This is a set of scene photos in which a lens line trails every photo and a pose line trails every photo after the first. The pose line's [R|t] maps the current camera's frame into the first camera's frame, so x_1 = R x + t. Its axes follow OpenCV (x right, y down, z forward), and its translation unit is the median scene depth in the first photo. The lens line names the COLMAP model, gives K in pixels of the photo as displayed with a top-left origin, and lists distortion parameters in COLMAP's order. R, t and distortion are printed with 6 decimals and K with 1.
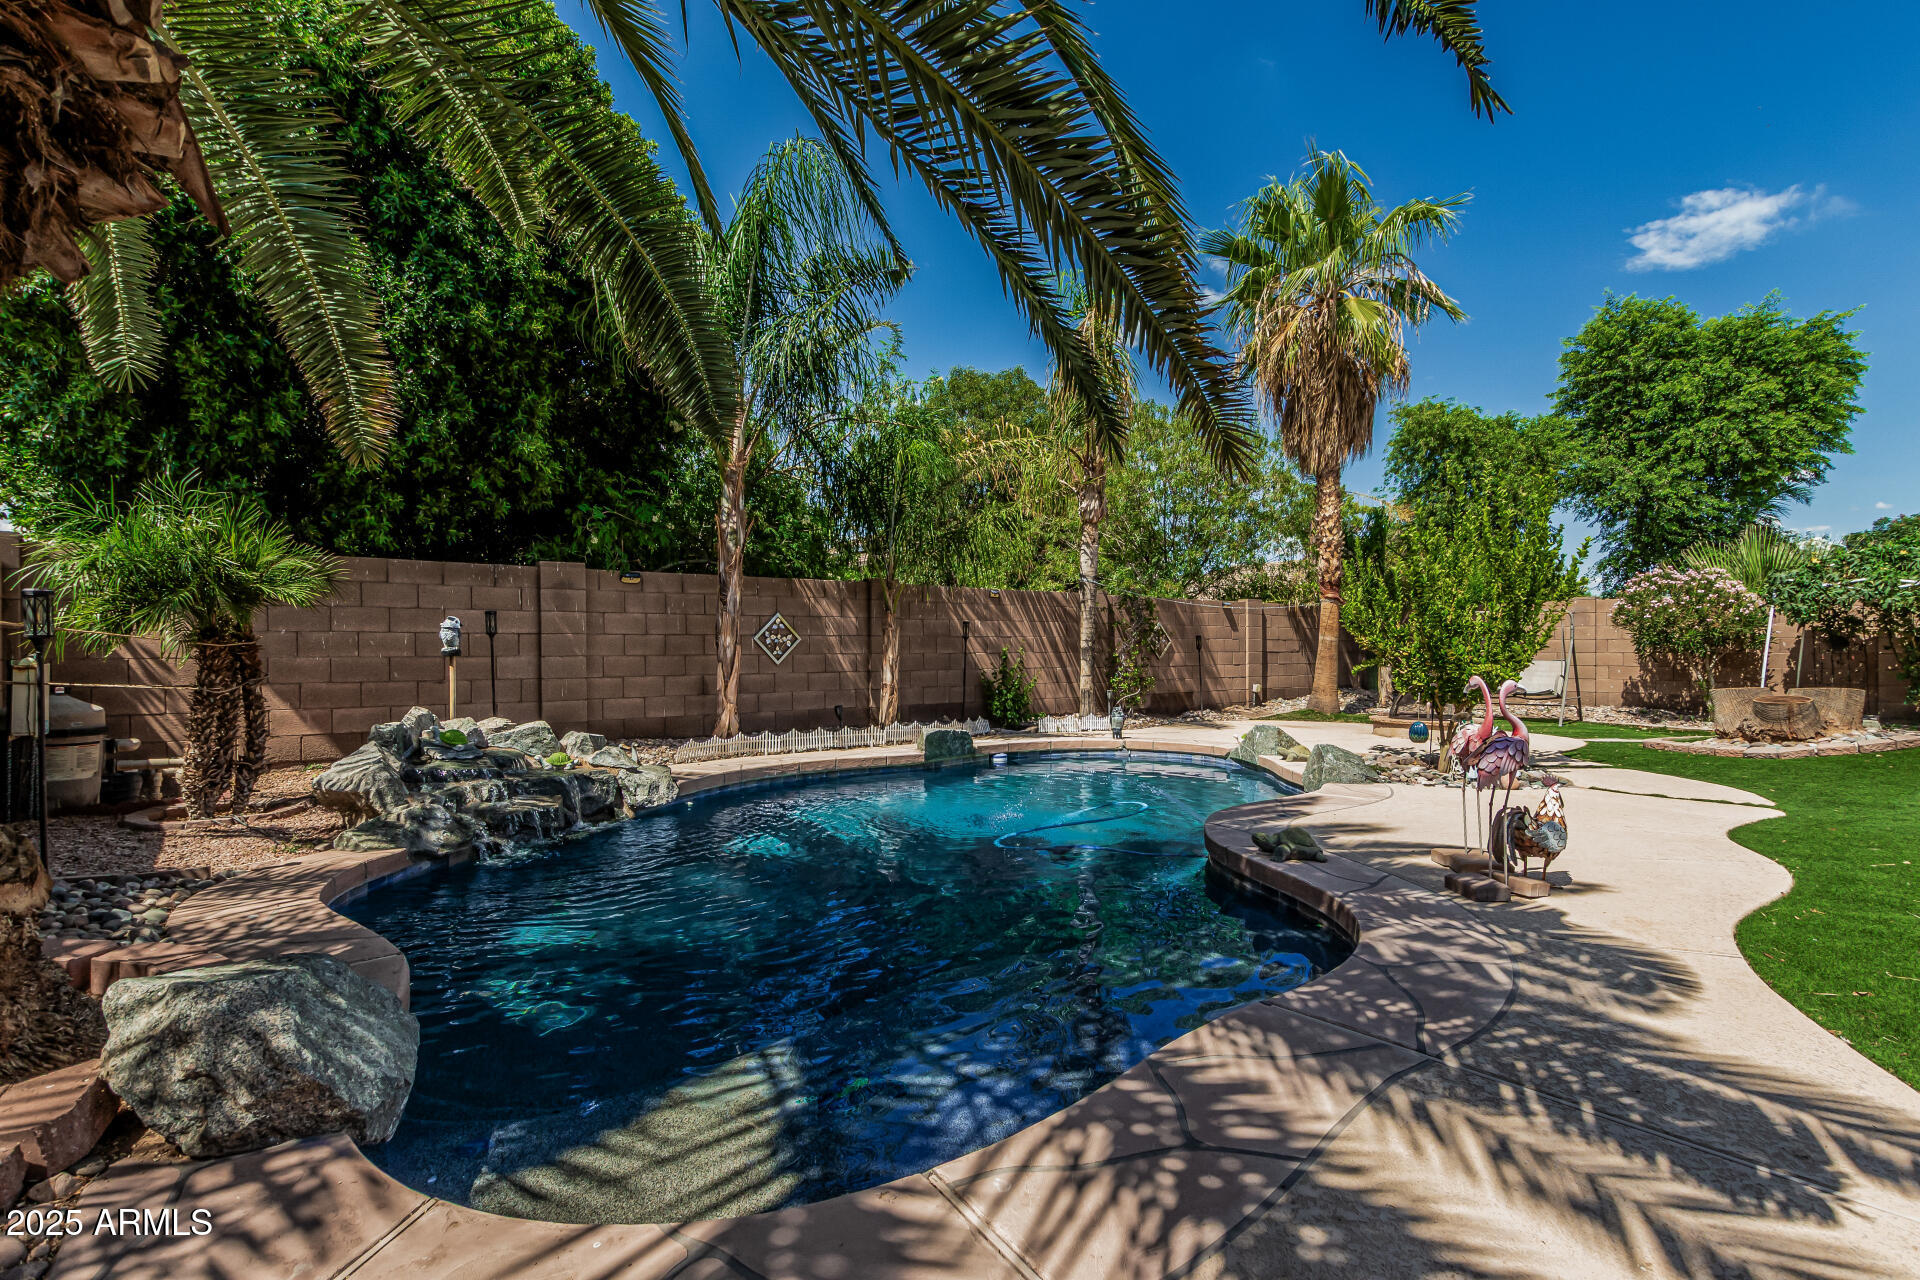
lens RADIAL K [[924.5, 0, 958.9], [0, 924.5, 660.5], [0, 0, 1]] dist [0.029886, -0.011382]
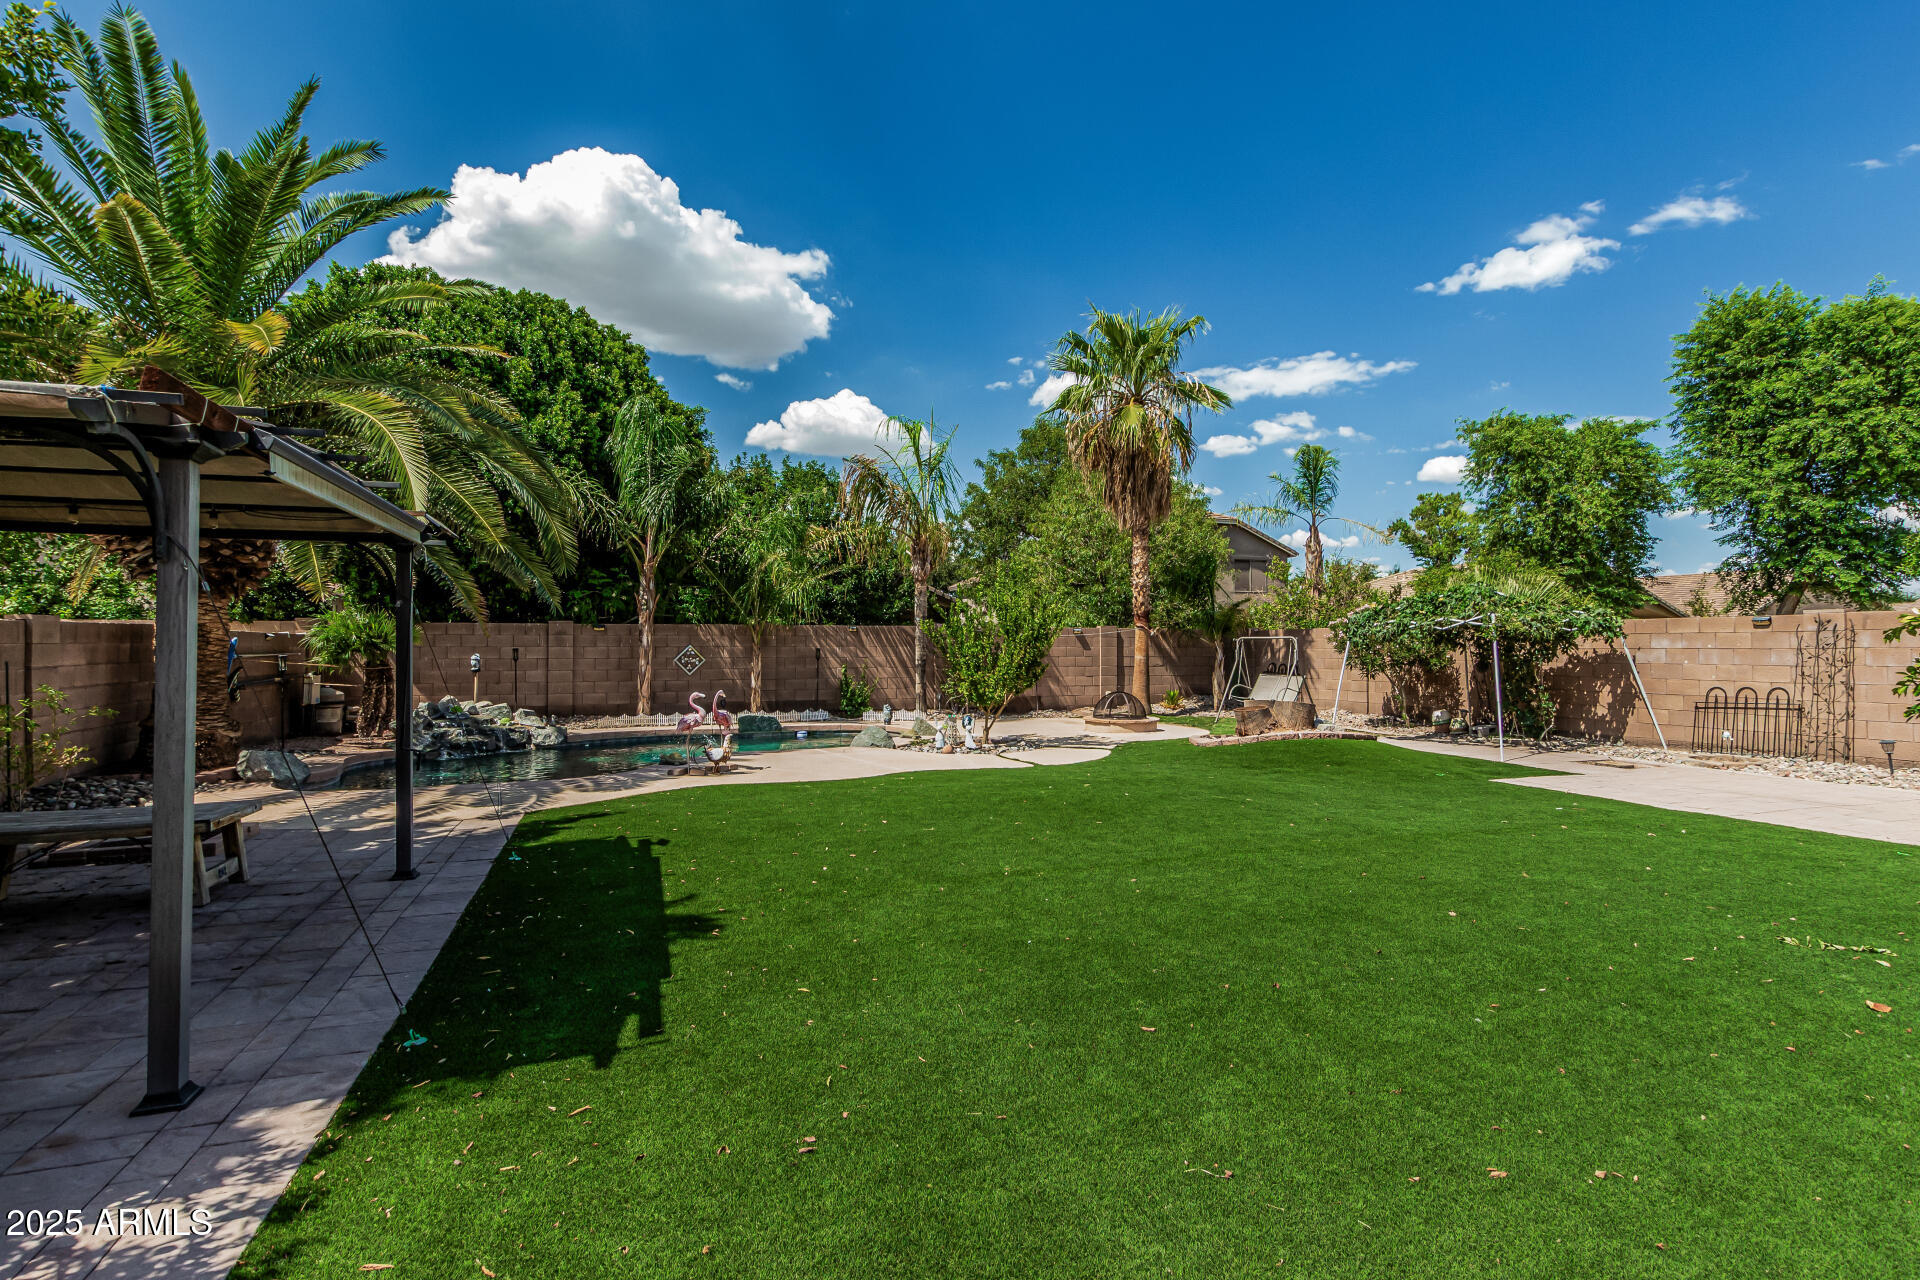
lens RADIAL K [[924.5, 0, 958.9], [0, 924.5, 660.5], [0, 0, 1]] dist [0.029886, -0.011382]
pose [[0.945344, 0.006157, -0.326018, 0.741562], [-0.005568, 0.999981, 0.002742, -0.026852], [0.326028, -0.000777, 0.945360, -0.408008]]
